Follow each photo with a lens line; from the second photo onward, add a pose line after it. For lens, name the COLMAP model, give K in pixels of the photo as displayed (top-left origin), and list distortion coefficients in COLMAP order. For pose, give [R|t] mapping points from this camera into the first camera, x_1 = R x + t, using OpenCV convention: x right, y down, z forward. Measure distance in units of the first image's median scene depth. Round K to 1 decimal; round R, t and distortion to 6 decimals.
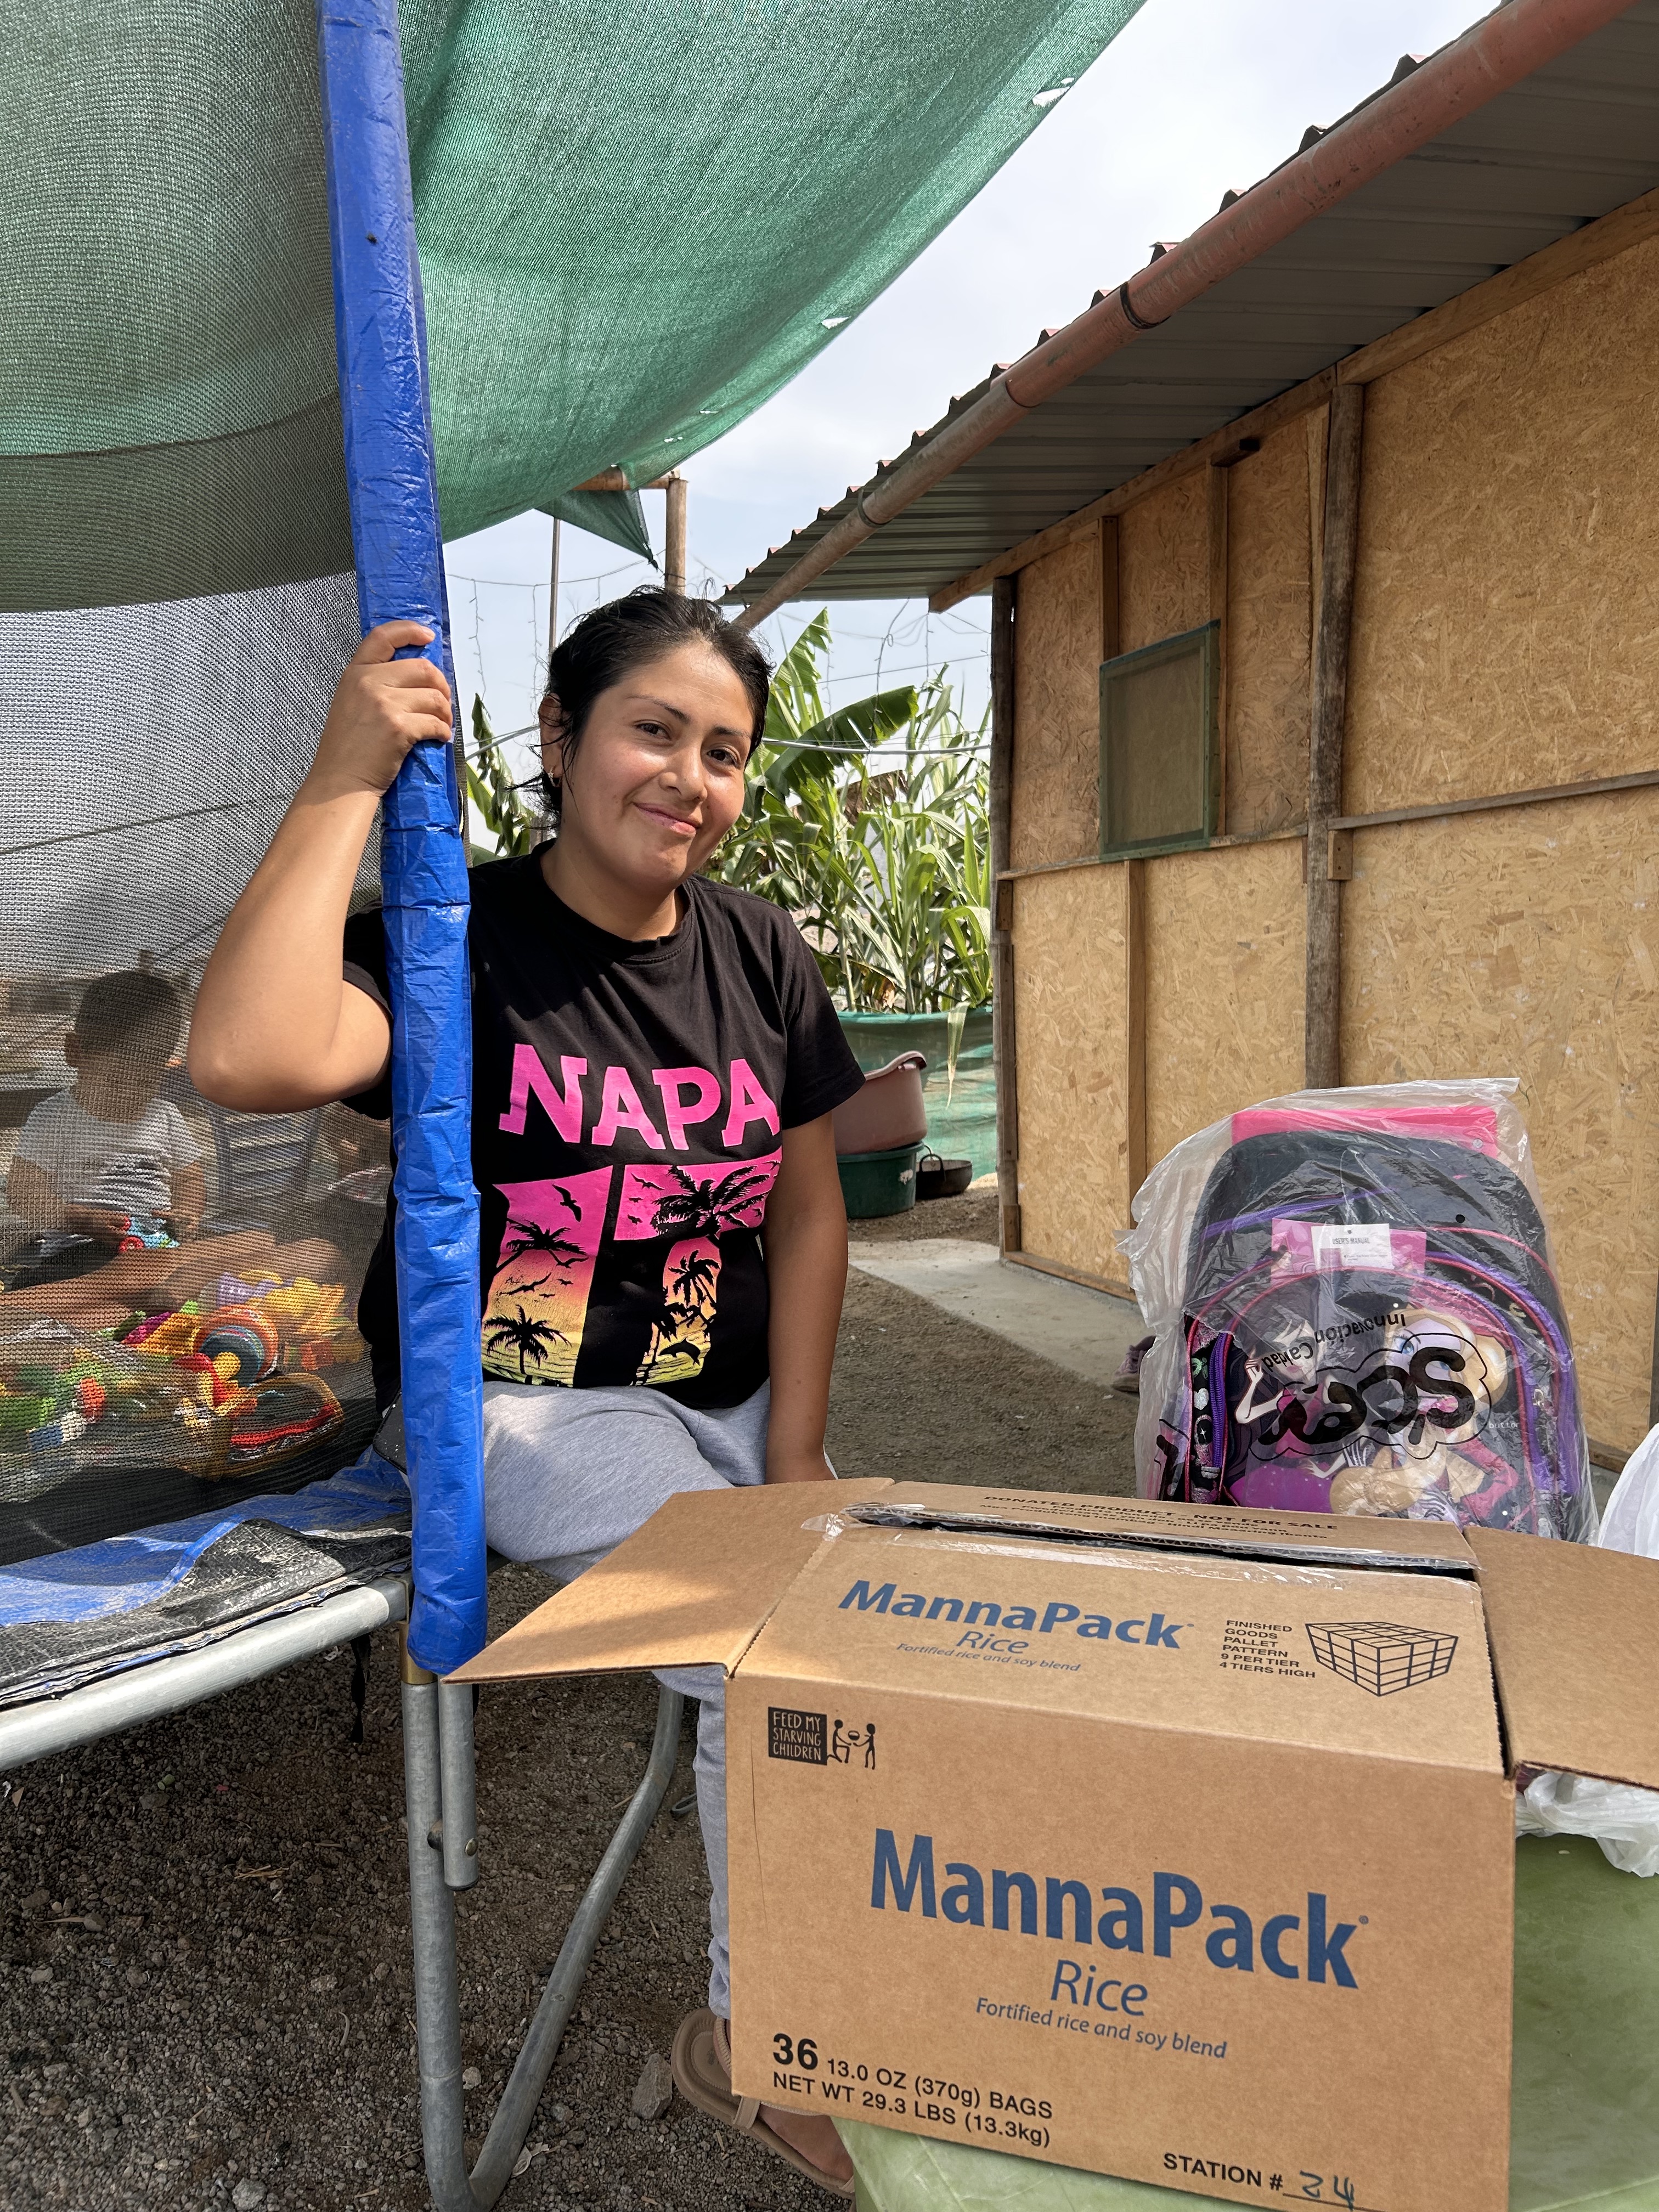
lens RADIAL K [[1661.3, 0, 812.4], [0, 1661.3, 1095.6], [0, 0, 1]] dist [0.042983, -0.035608]
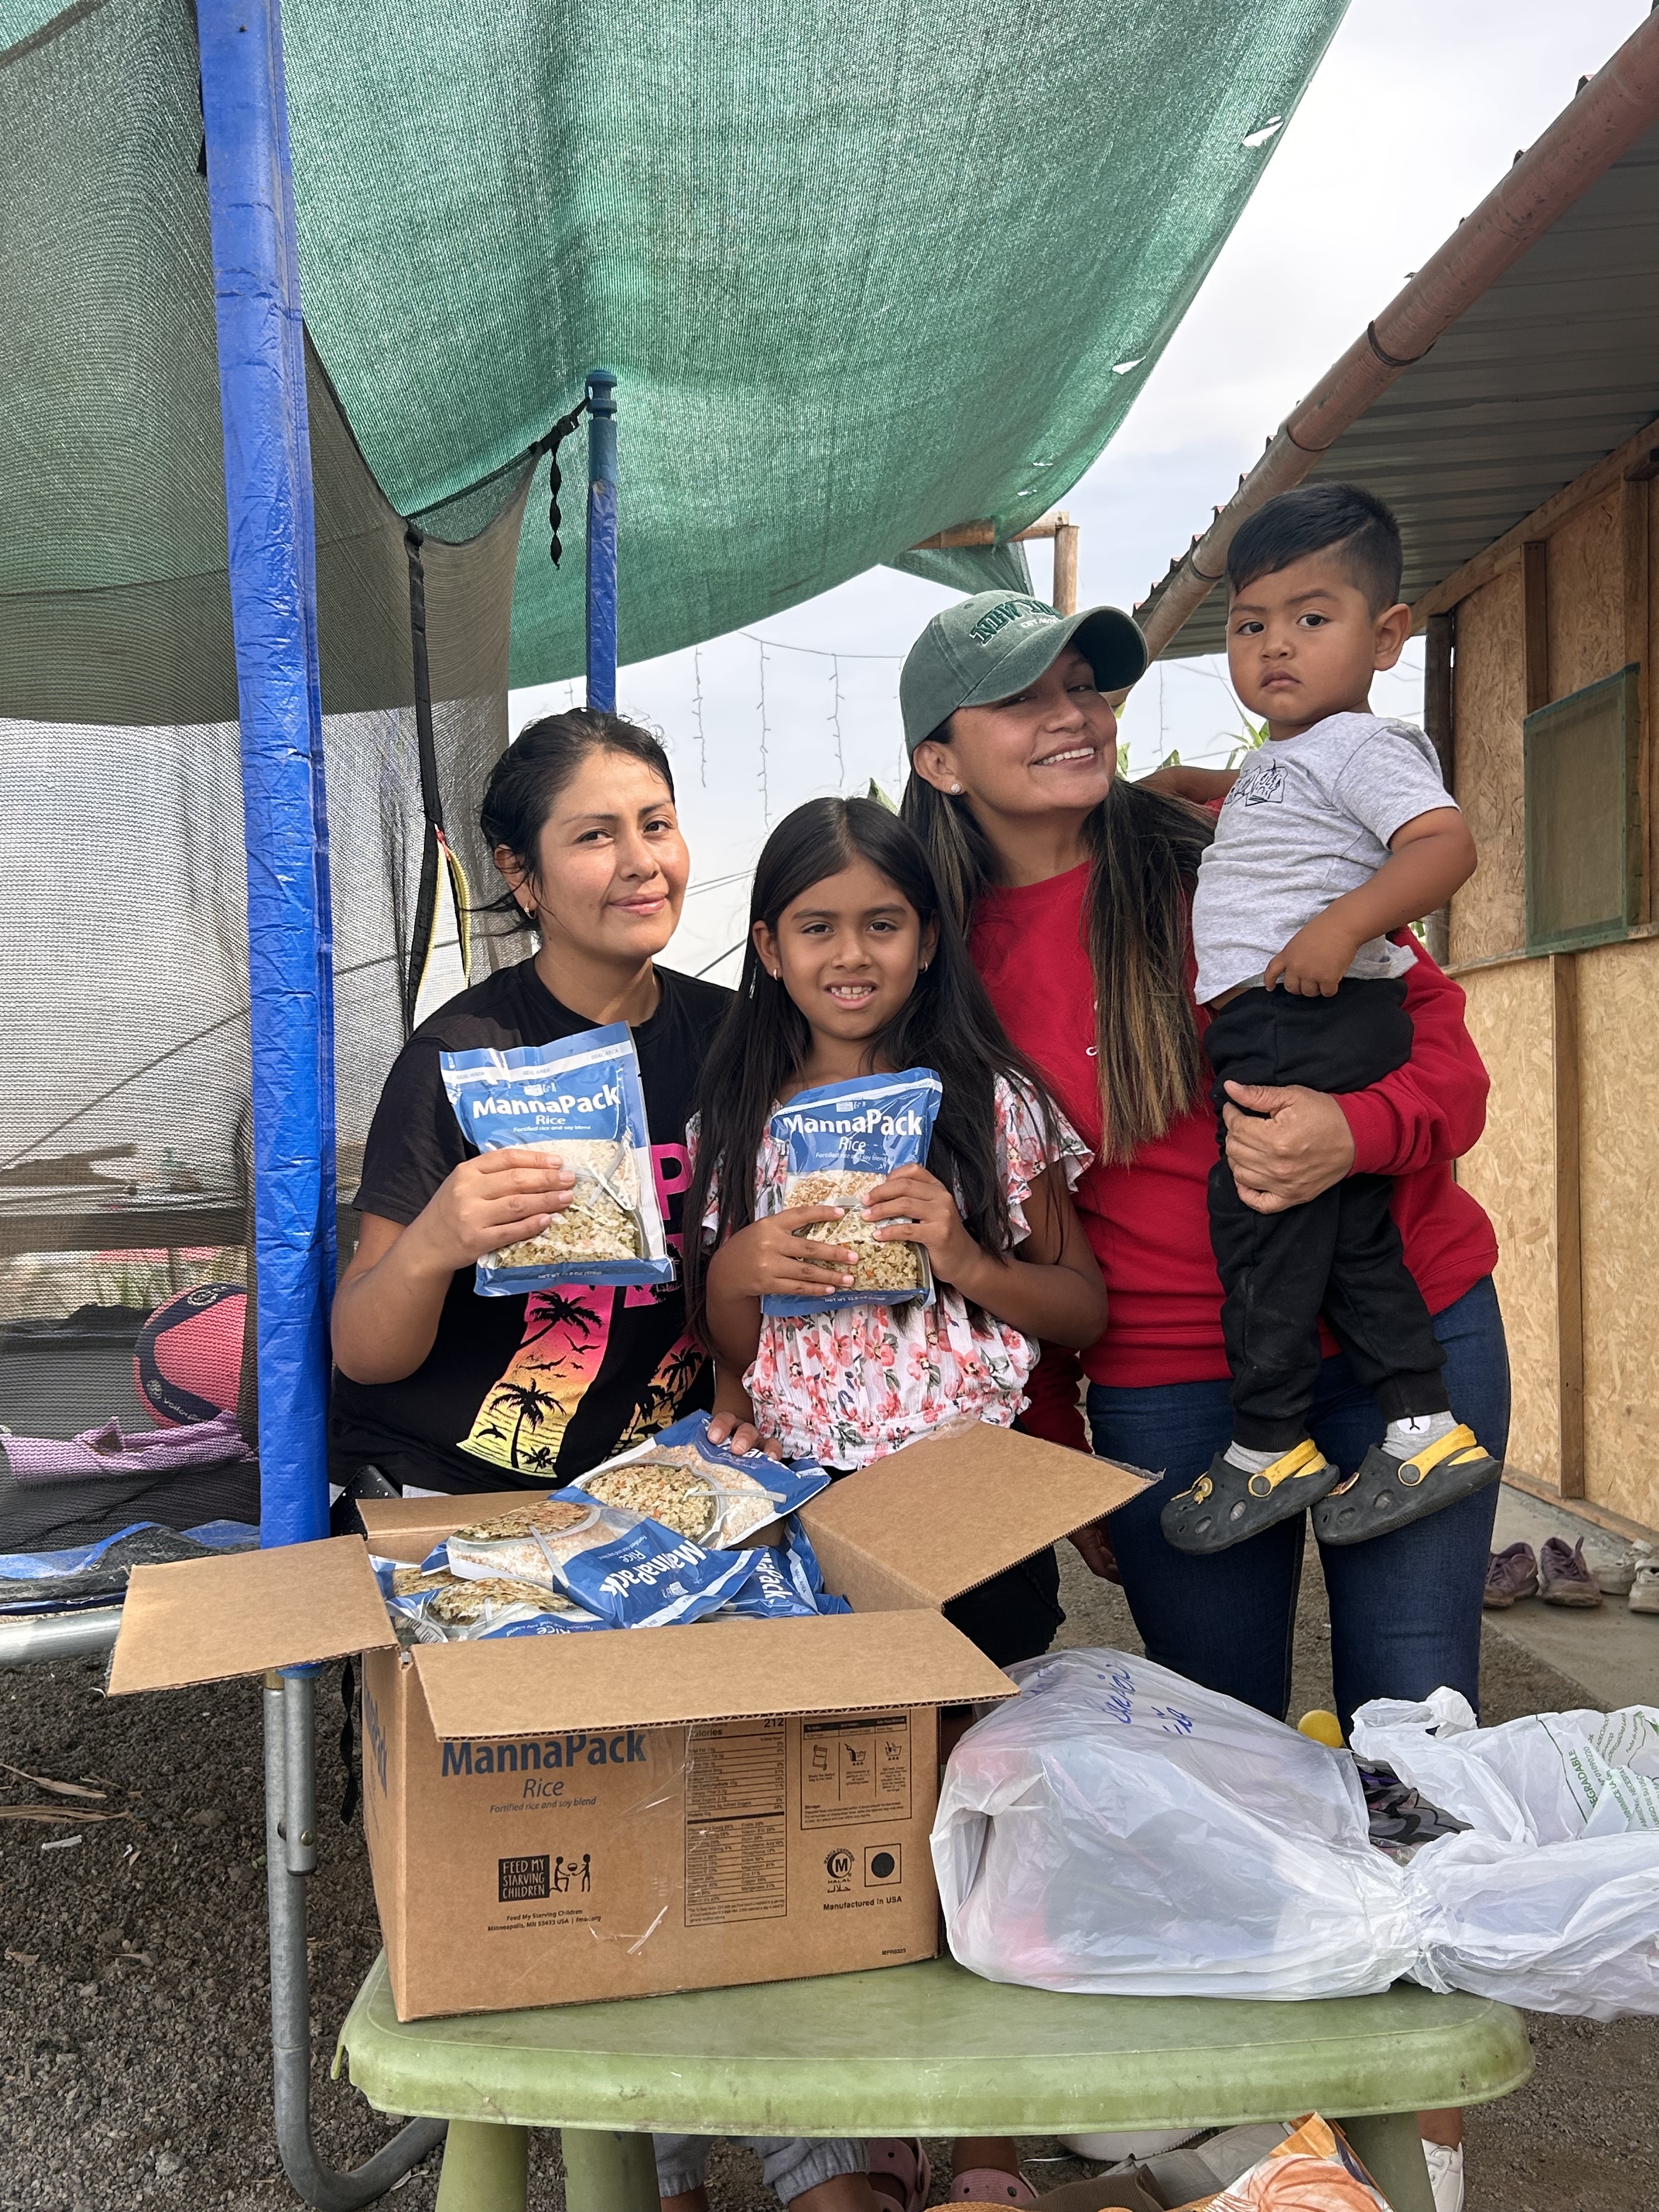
lens RADIAL K [[2115.7, 0, 798.6], [0, 2115.7, 1081.4], [0, 0, 1]] dist [0.014295, -0.019428]
pose [[0.956373, 0.011228, -0.291931, 0.176761], [-0.034860, 0.996508, -0.075875, 0.013467], [0.290060, 0.082742, 0.953425, -0.103036]]
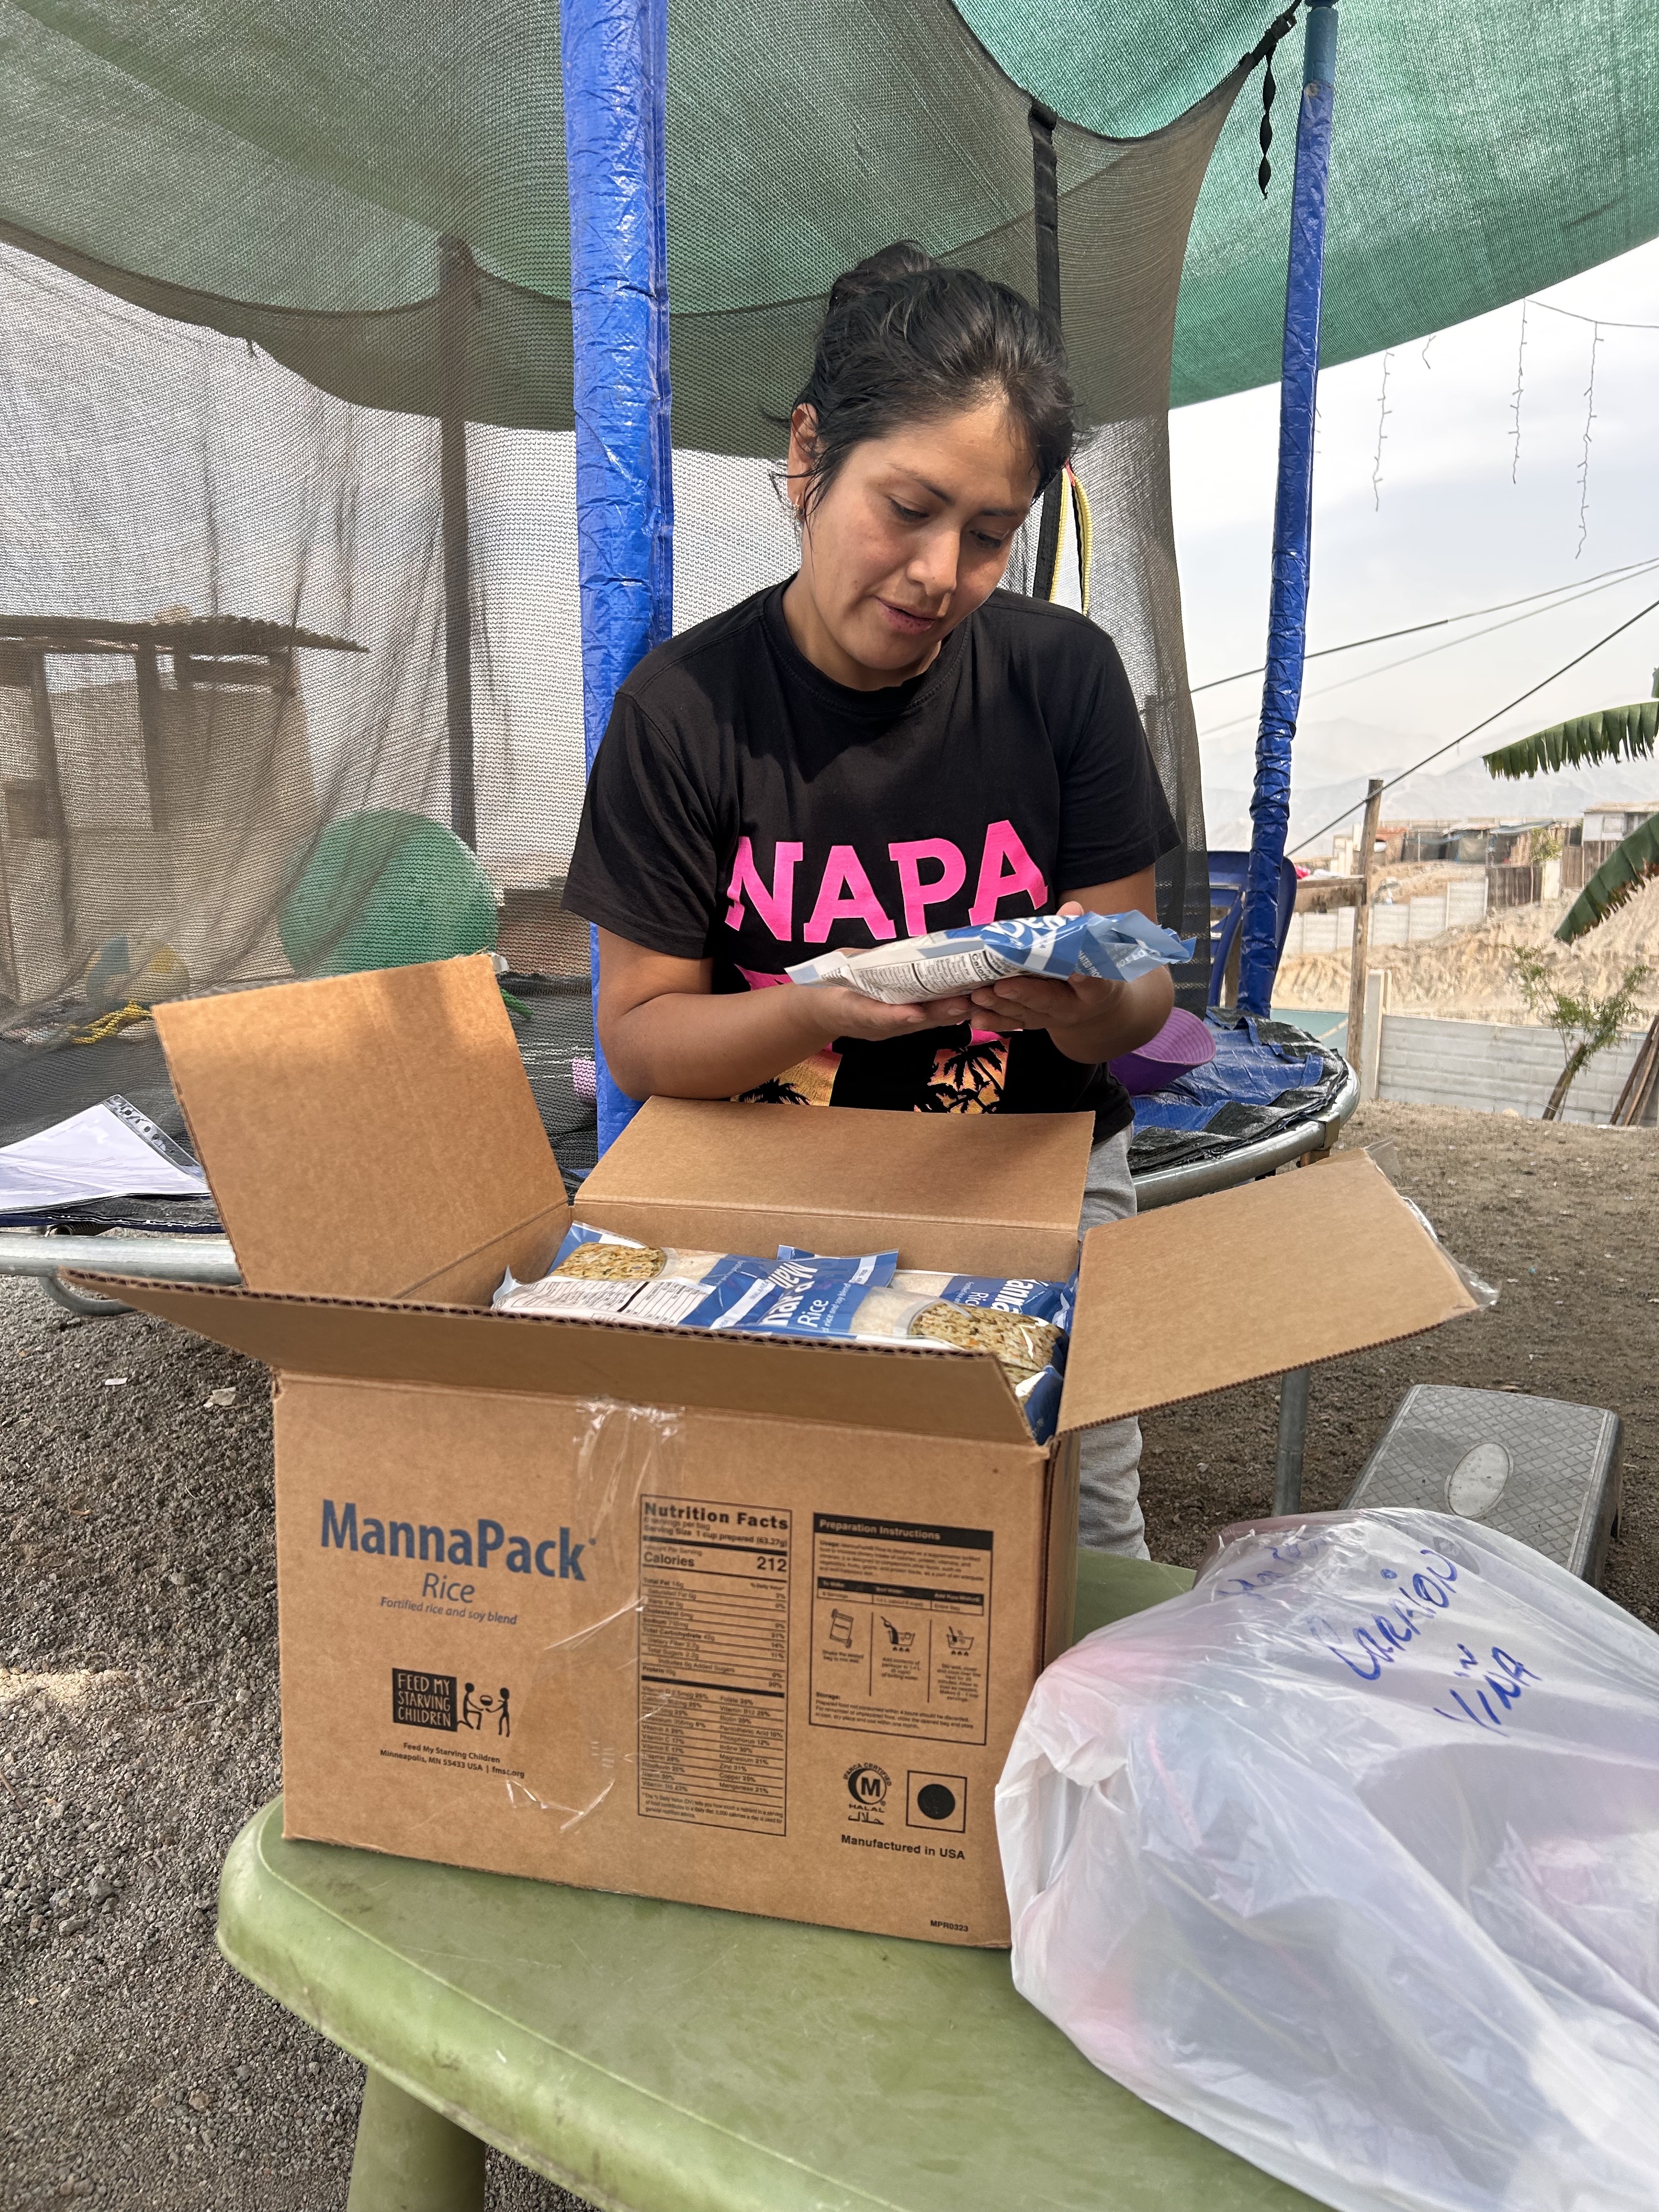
lens RADIAL K [[1674.1, 0, 815.6], [0, 1674.1, 1102.0], [0, 0, 1]] dist [-0.000753, -0.009710]
pose [[0.713145, 0.143127, -0.686250, 0.192779], [-0.082216, 0.989256, 0.120884, 0.020260], [0.696178, -0.029787, 0.717251, 0.108729]]
